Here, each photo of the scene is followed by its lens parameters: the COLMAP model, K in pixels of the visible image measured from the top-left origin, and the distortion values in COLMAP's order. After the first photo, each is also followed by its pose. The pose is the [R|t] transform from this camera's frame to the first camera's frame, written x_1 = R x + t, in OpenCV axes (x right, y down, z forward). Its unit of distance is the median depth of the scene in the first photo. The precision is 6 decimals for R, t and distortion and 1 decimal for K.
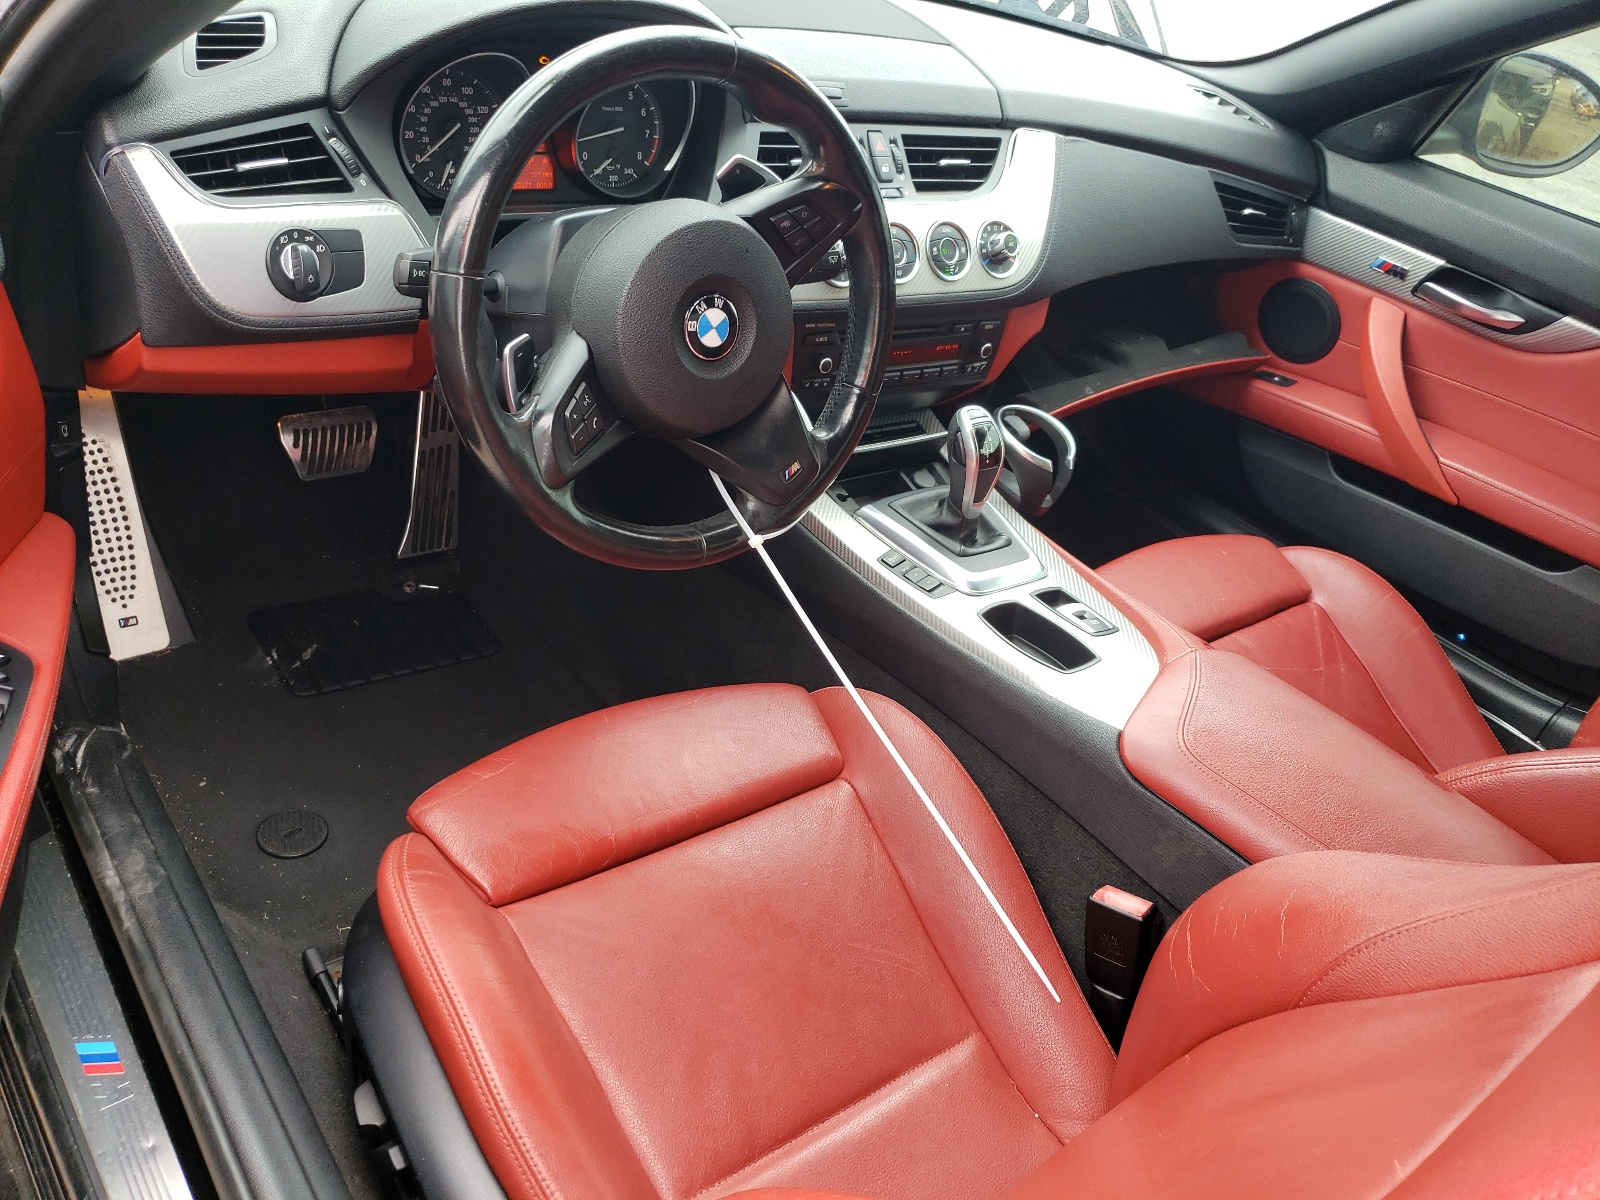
lens RADIAL K [[1304.1, 0, 800.0], [0, 1304.1, 600.0], [0, 0, 1]] dist [-0.061862, 0.172423]
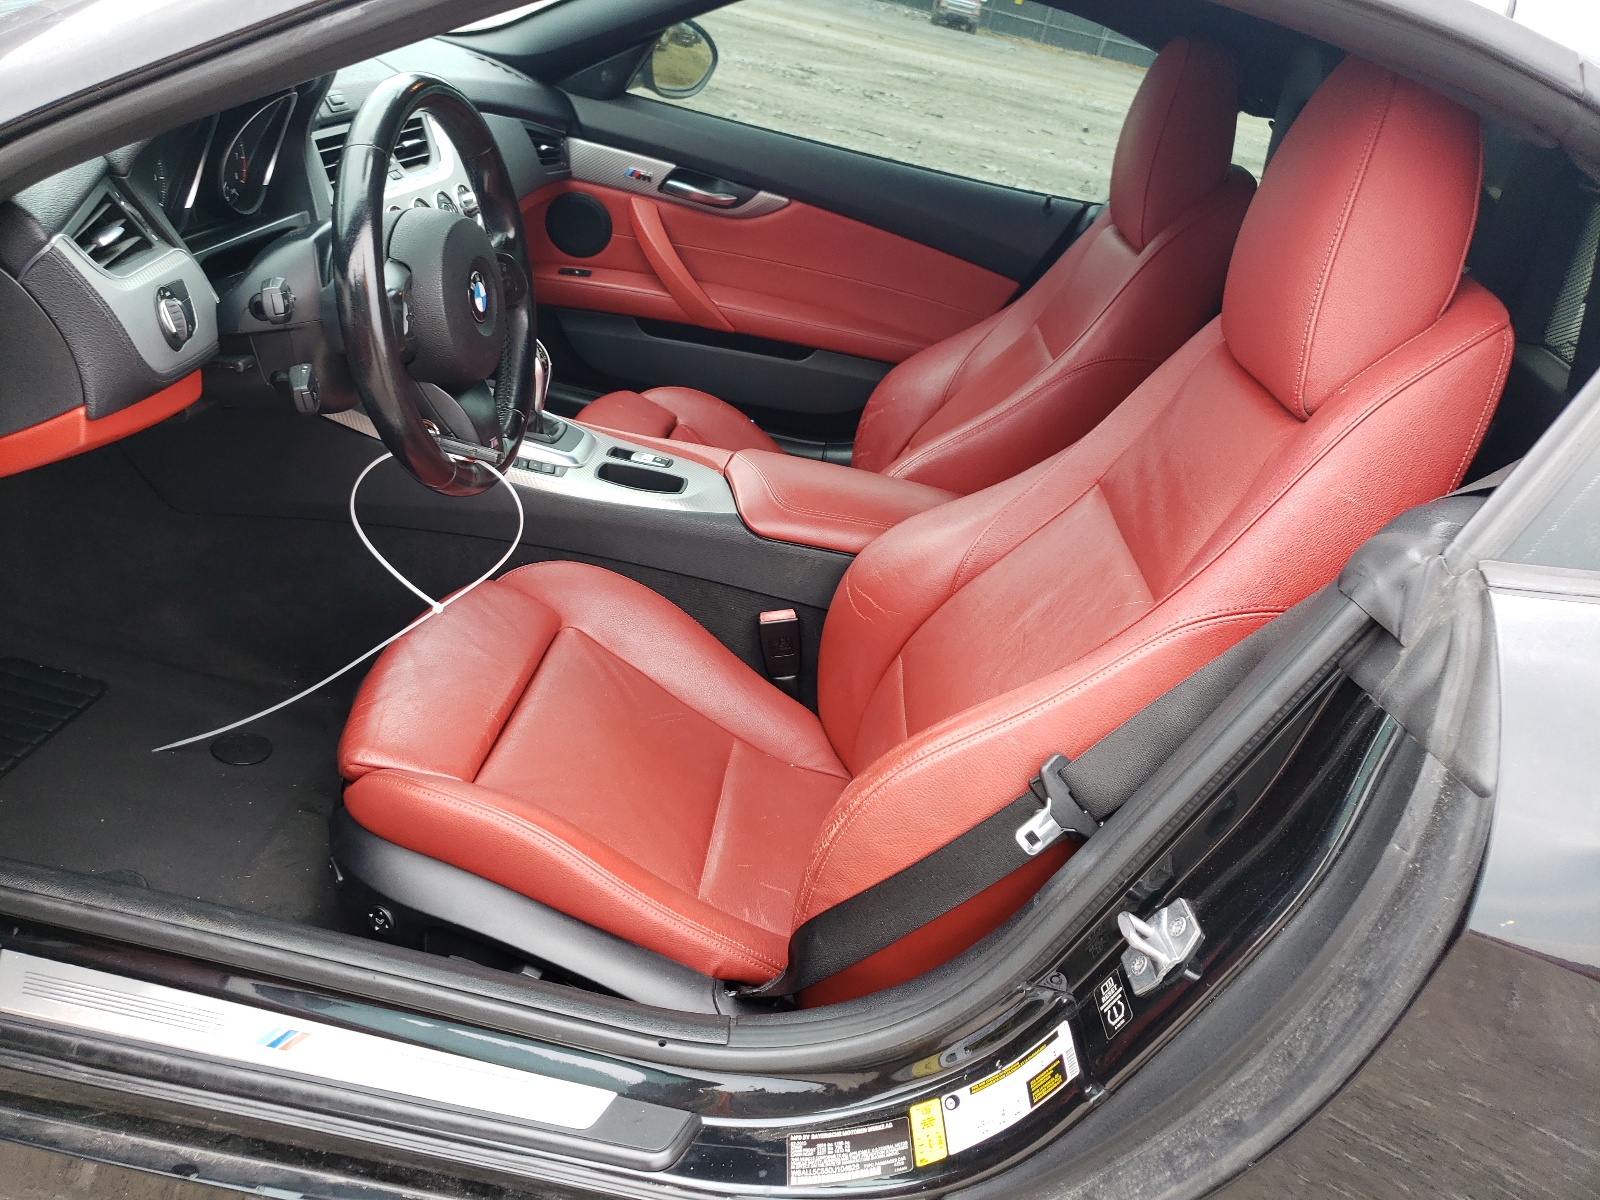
lens RADIAL K [[1304.1, 0, 800.0], [0, 1304.1, 600.0], [0, 0, 1]] dist [-0.061862, 0.172423]
pose [[0.687074, -0.357027, 0.632820, -0.610729], [0.314361, 0.931281, 0.184102, -0.051508], [-0.655063, 0.072442, 0.752094, -0.138042]]
